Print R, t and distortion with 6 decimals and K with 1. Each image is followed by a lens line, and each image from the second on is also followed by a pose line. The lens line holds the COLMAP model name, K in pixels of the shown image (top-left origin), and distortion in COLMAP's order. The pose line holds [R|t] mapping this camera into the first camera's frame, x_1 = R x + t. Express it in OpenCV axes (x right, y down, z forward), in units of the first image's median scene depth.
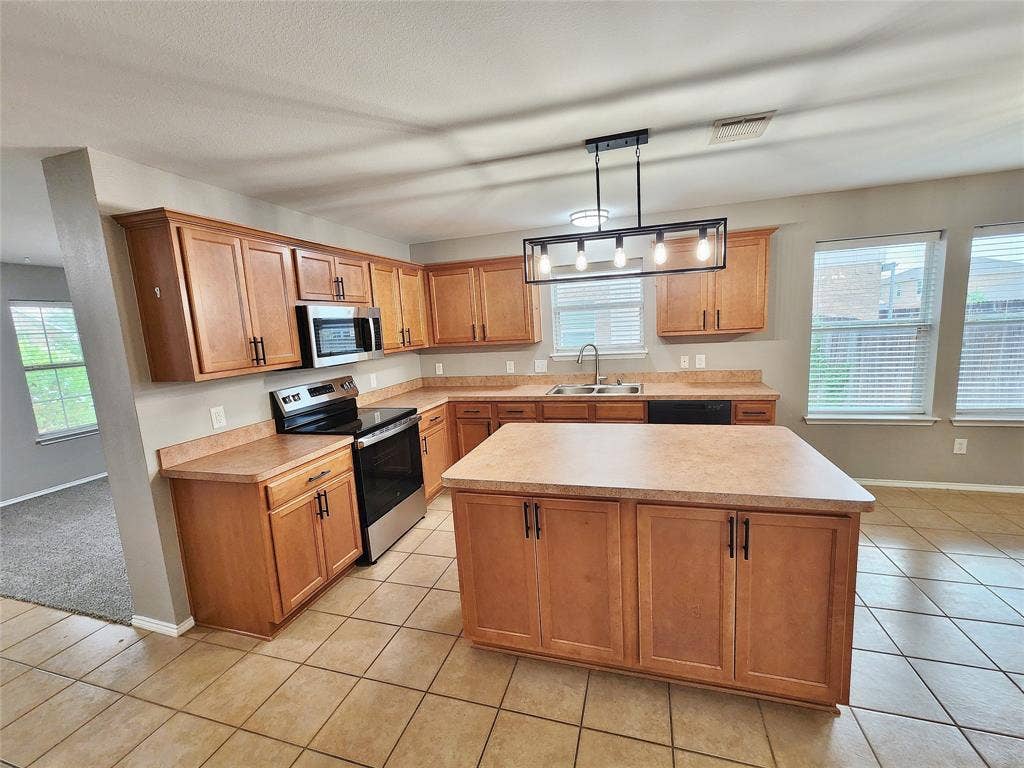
lens RADIAL K [[421.1, 0, 515.5], [0, 421.1, 384.8], [0, 0, 1]] dist [-0.001543, 0.000141]
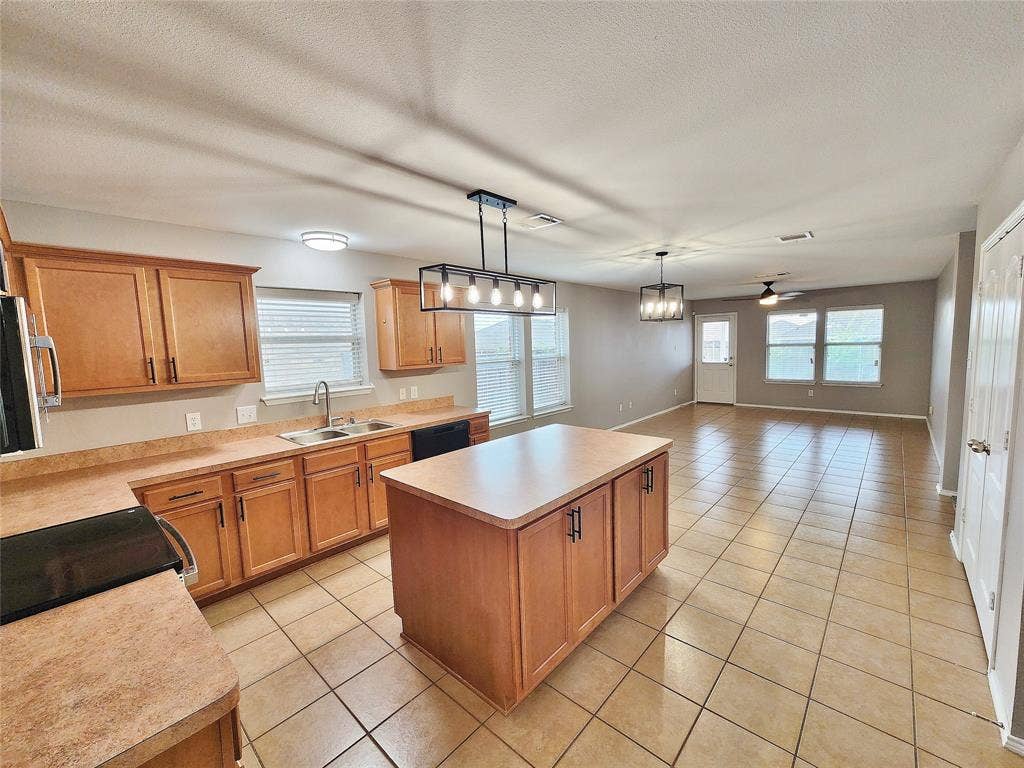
lens RADIAL K [[421.1, 0, 515.5], [0, 421.1, 384.8], [0, 0, 1]] dist [-0.001543, 0.000141]
pose [[0.429666, -0.045313, 0.901850, -0.532581], [0.138372, 0.990248, -0.016169, -0.023966], [-0.892323, 0.131738, 0.431746, 0.324677]]
